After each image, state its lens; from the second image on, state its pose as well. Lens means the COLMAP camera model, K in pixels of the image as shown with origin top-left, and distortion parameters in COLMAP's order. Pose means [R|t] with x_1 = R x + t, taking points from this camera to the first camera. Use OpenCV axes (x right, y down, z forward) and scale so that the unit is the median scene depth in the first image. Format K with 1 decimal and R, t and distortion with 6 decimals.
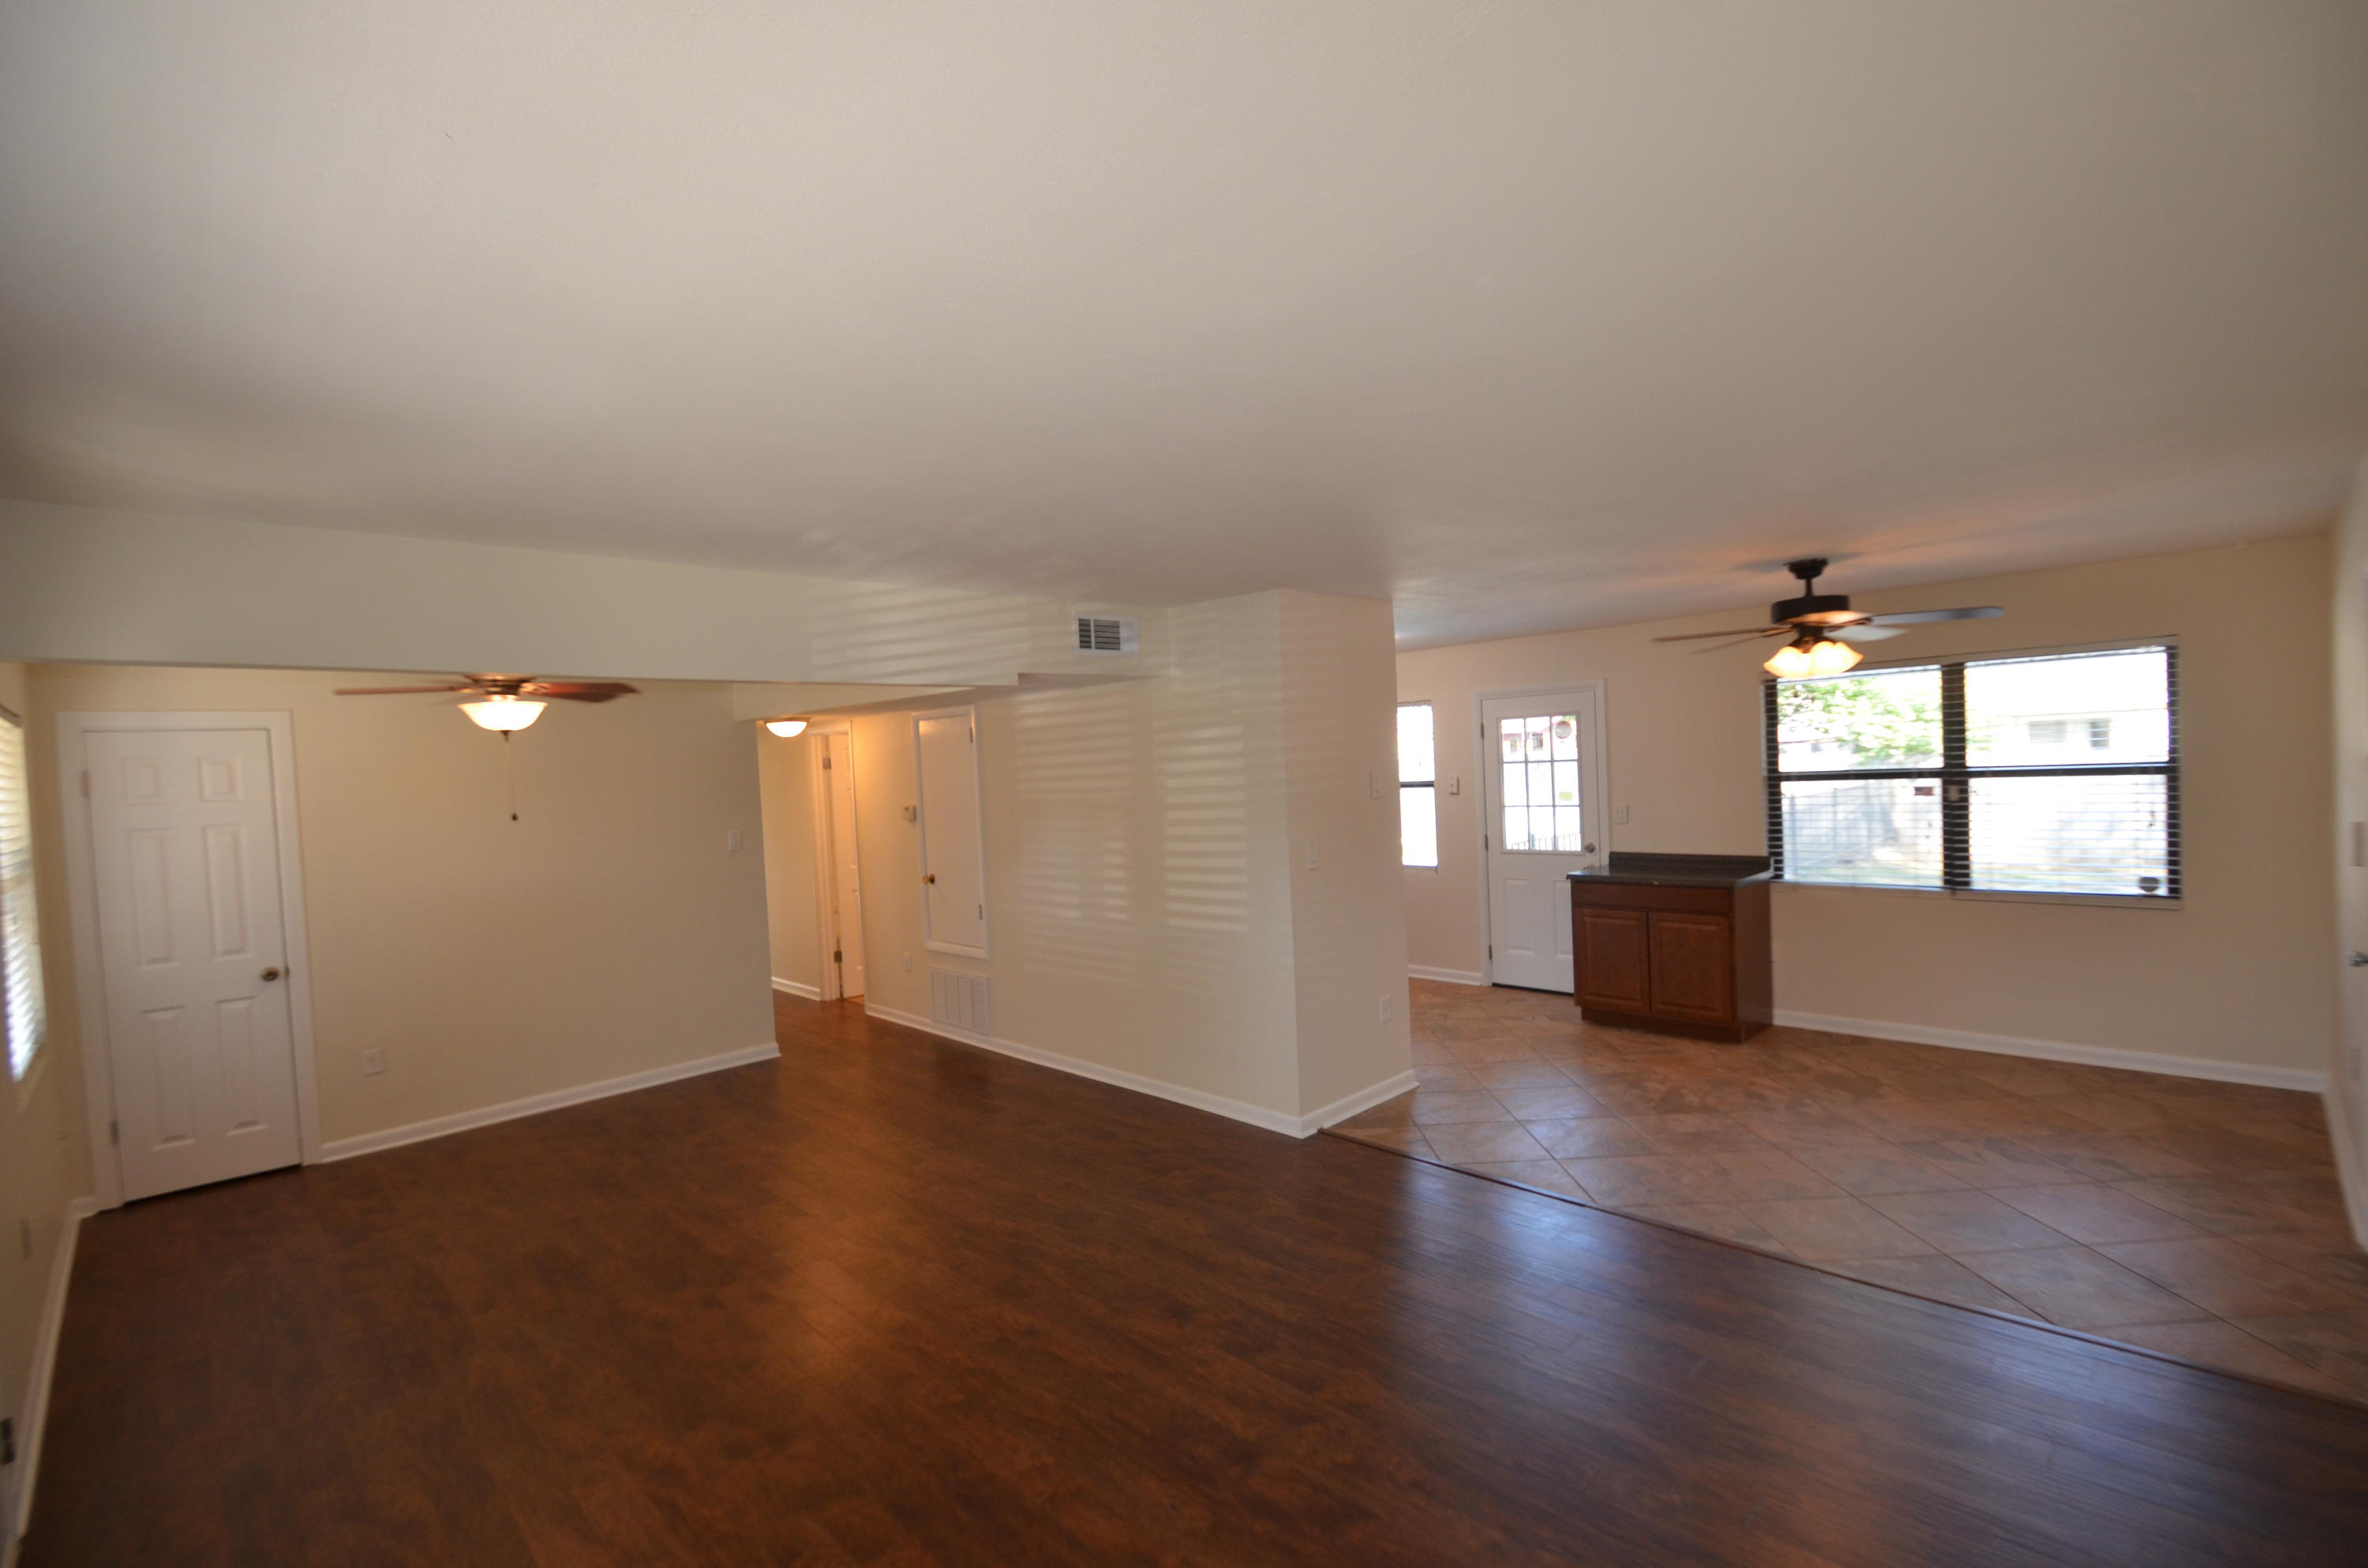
lens RADIAL K [[1045.9, 0, 1175.6], [0, 1045.9, 799.3], [0, 0, 1]] dist [0.002062, -0.005487]
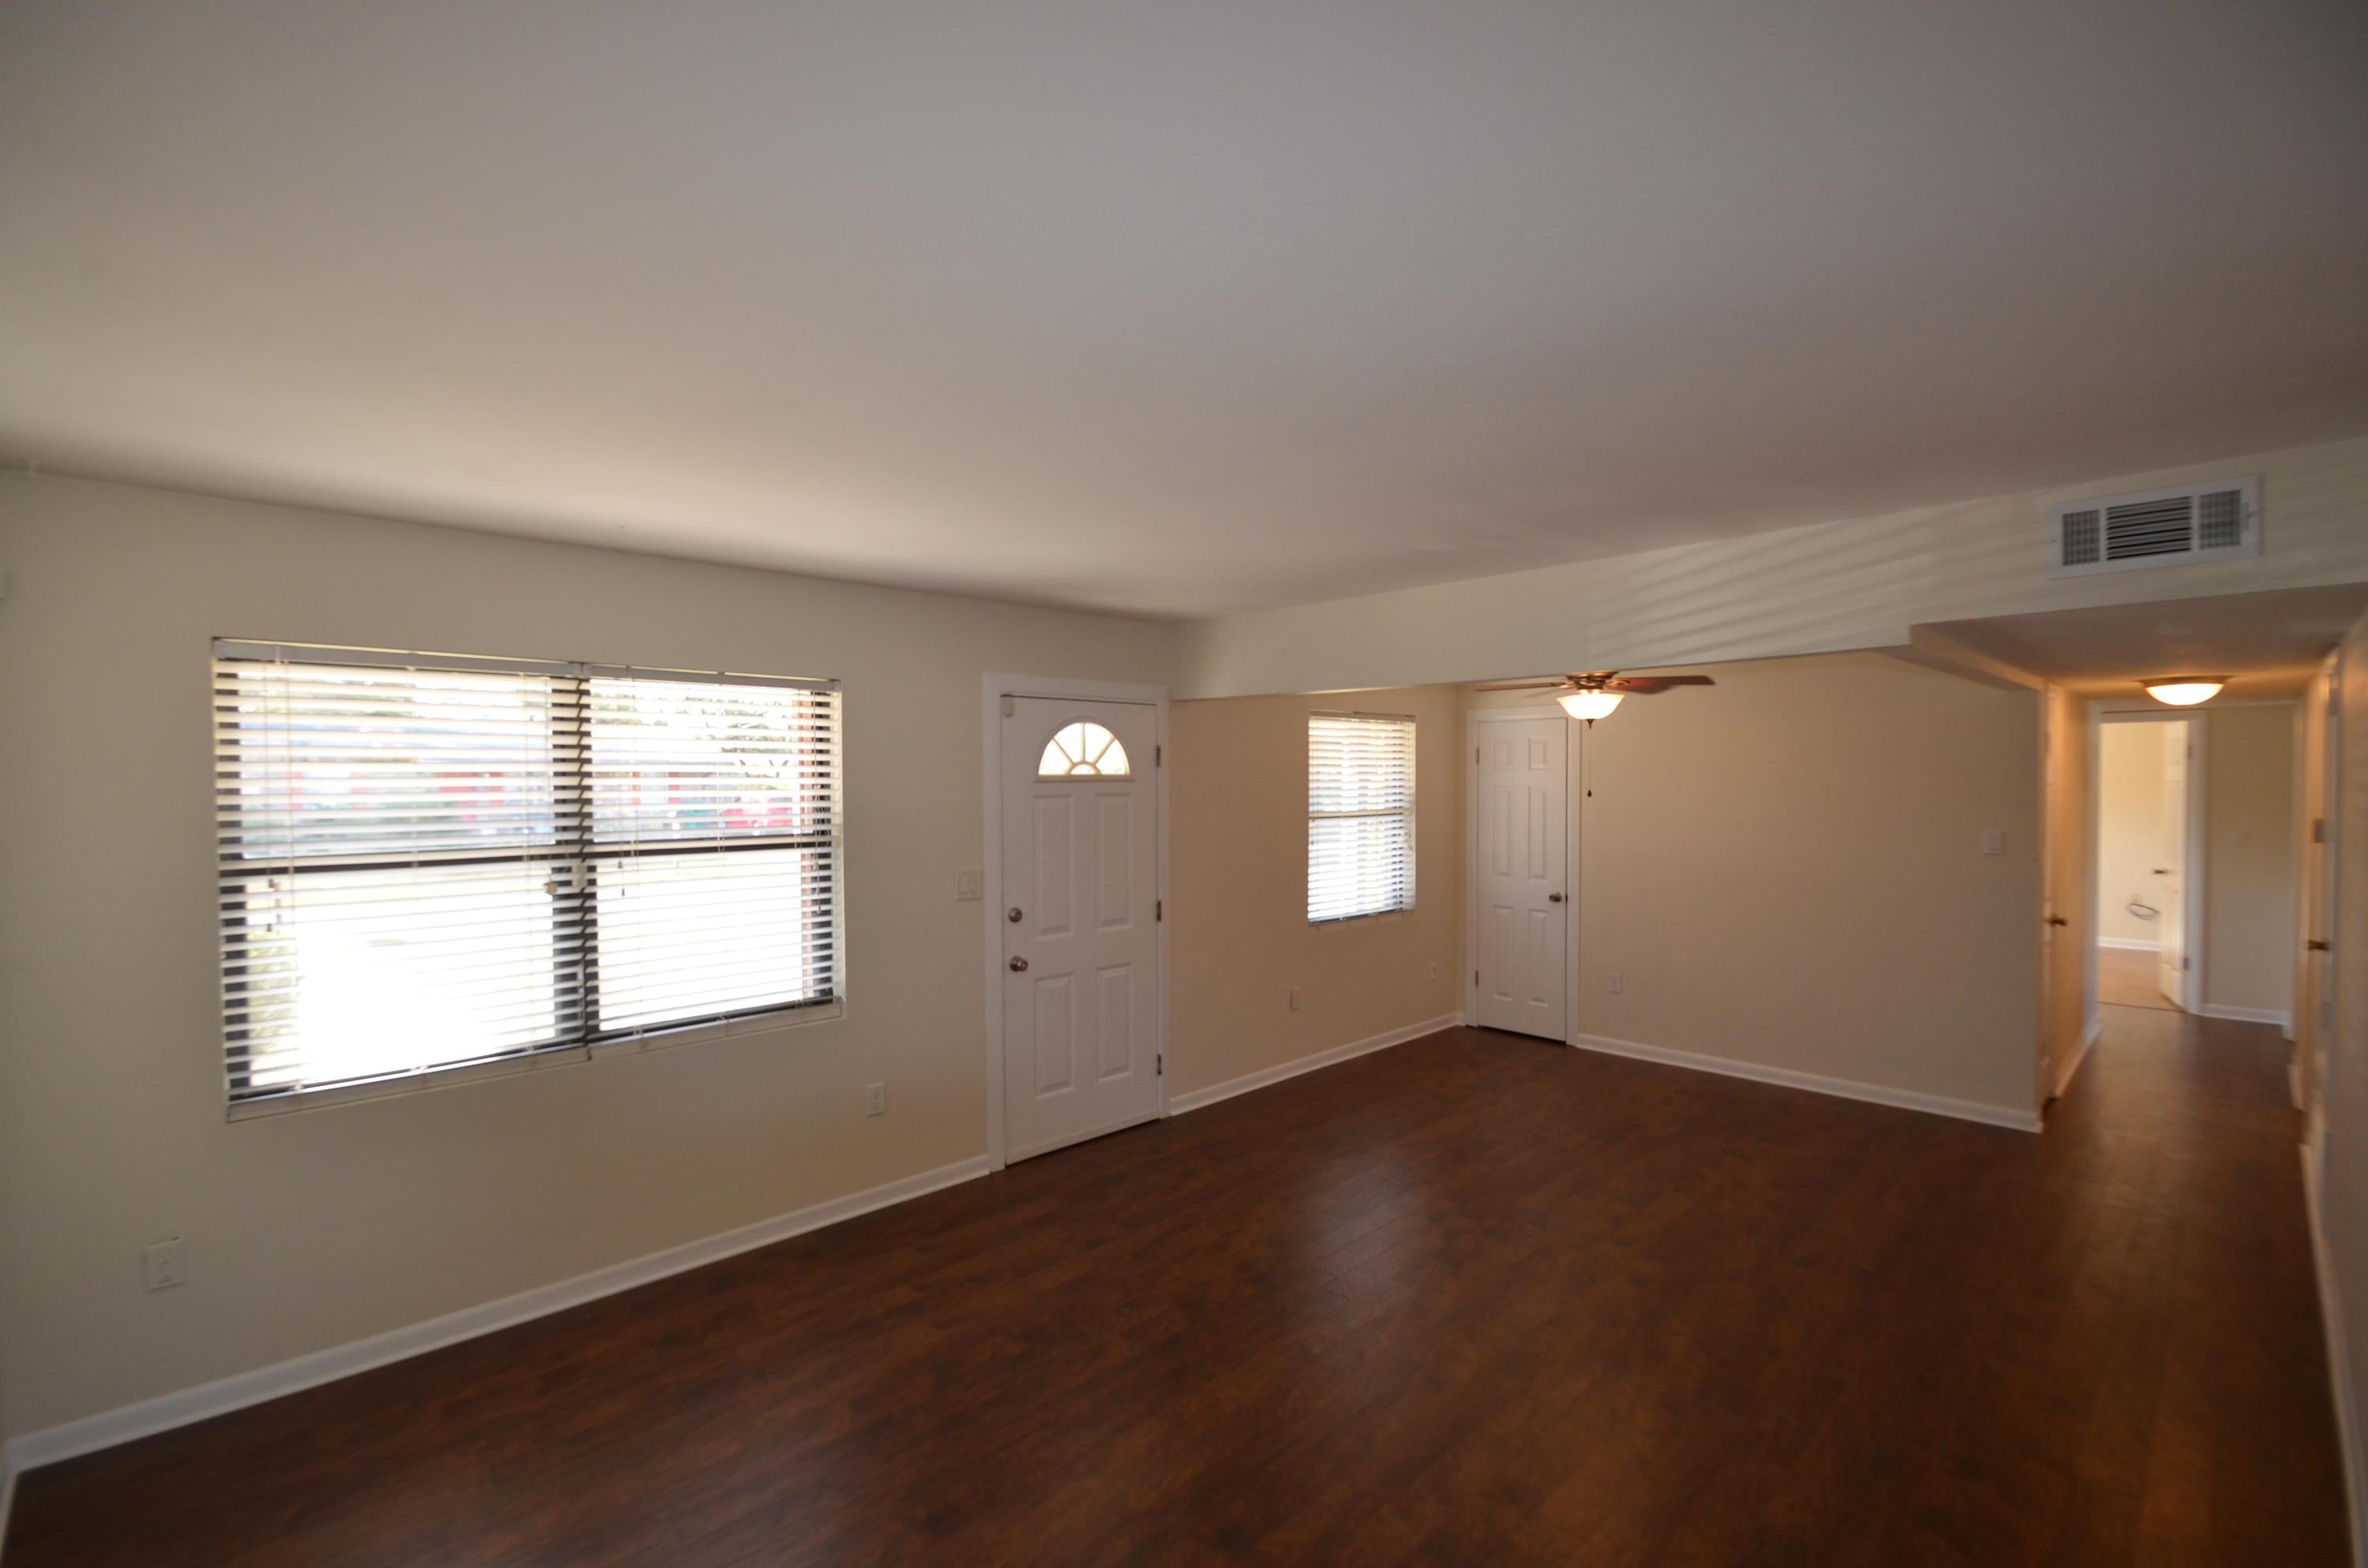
lens RADIAL K [[1045.9, 0, 1175.6], [0, 1045.9, 799.3], [0, 0, 1]] dist [0.002062, -0.005487]
pose [[-0.009859, 0.066956, -0.997707, 0.528228], [-0.023960, 0.997453, 0.067176, -0.043215], [0.999664, 0.024568, -0.008230, 0.537021]]
